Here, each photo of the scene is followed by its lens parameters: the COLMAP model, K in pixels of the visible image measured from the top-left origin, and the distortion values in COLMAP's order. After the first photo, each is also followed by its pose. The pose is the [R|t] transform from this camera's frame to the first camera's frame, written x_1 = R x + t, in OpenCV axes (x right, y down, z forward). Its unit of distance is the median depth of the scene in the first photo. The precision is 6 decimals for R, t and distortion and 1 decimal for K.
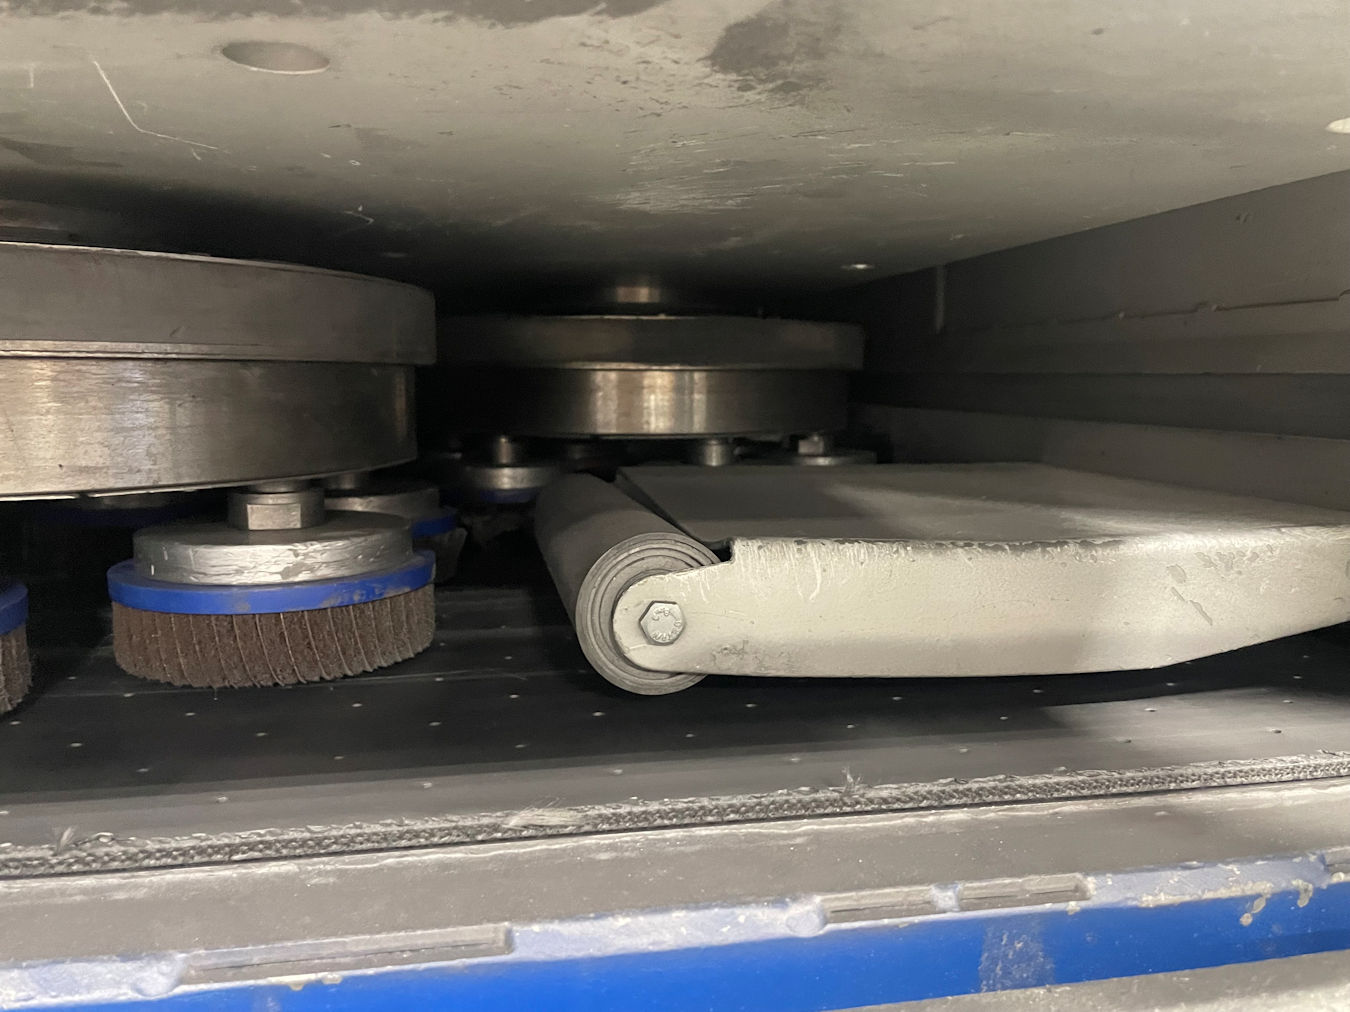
lens RADIAL K [[979.9, 0, 673.0], [0, 979.9, 497.4], [0, 0, 1]] dist [0.082151, -0.102139]
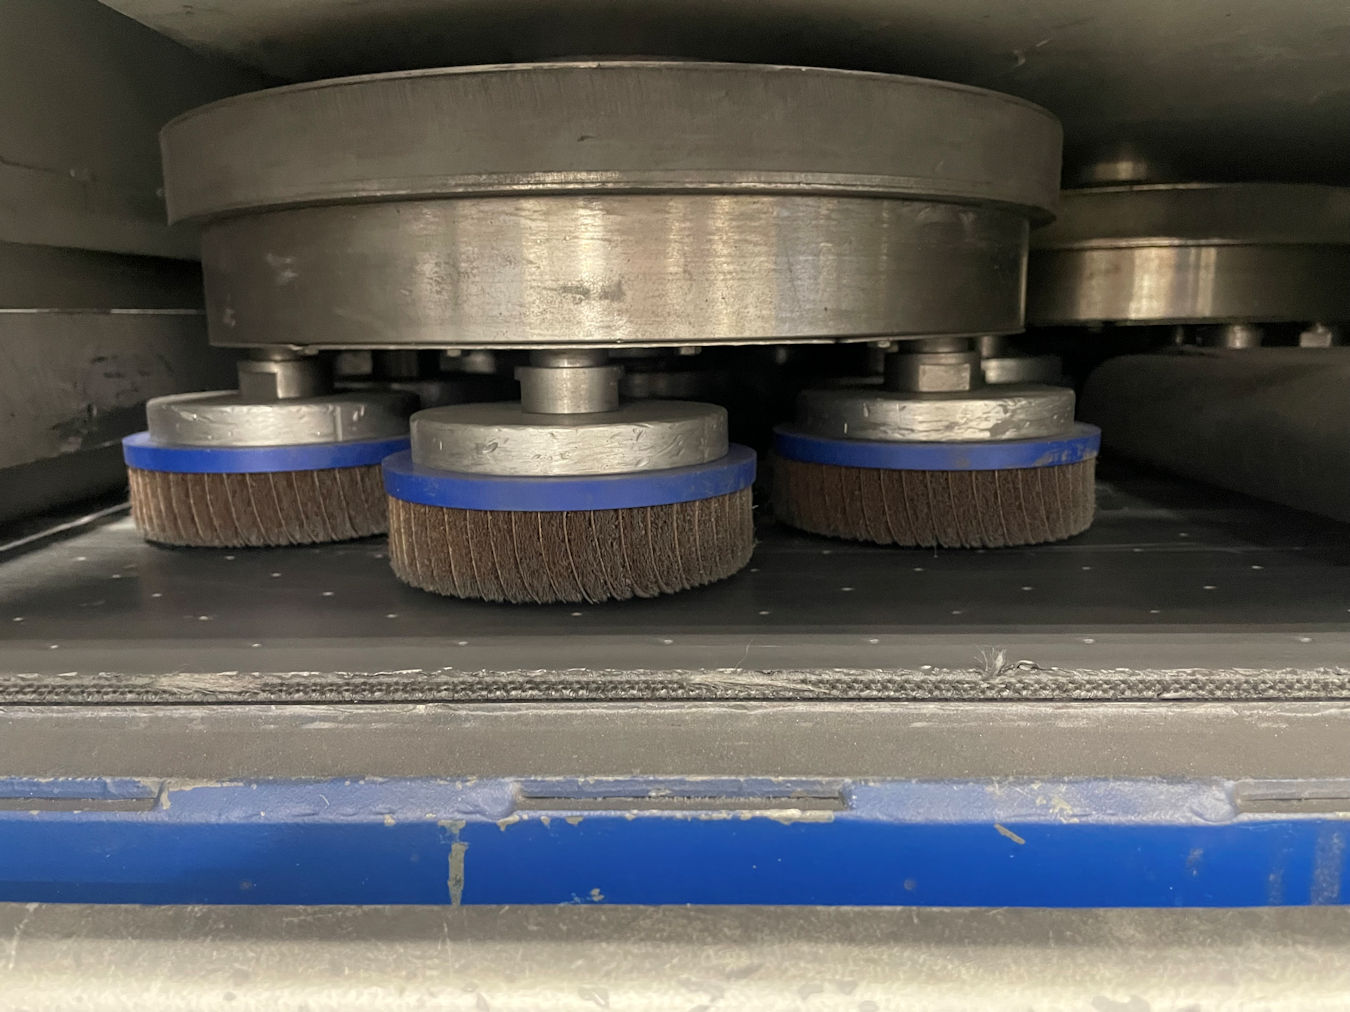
lens RADIAL K [[988.6, 0, 681.8], [0, 988.6, 500.6], [0, 0, 1]] dist [0.080143, -0.101020]
pose [[0.981467, 0.017782, -0.190803, -0.701852], [-0.006178, 0.998104, 0.061241, 0.122167], [0.191530, -0.058927, 0.979716, -0.001541]]
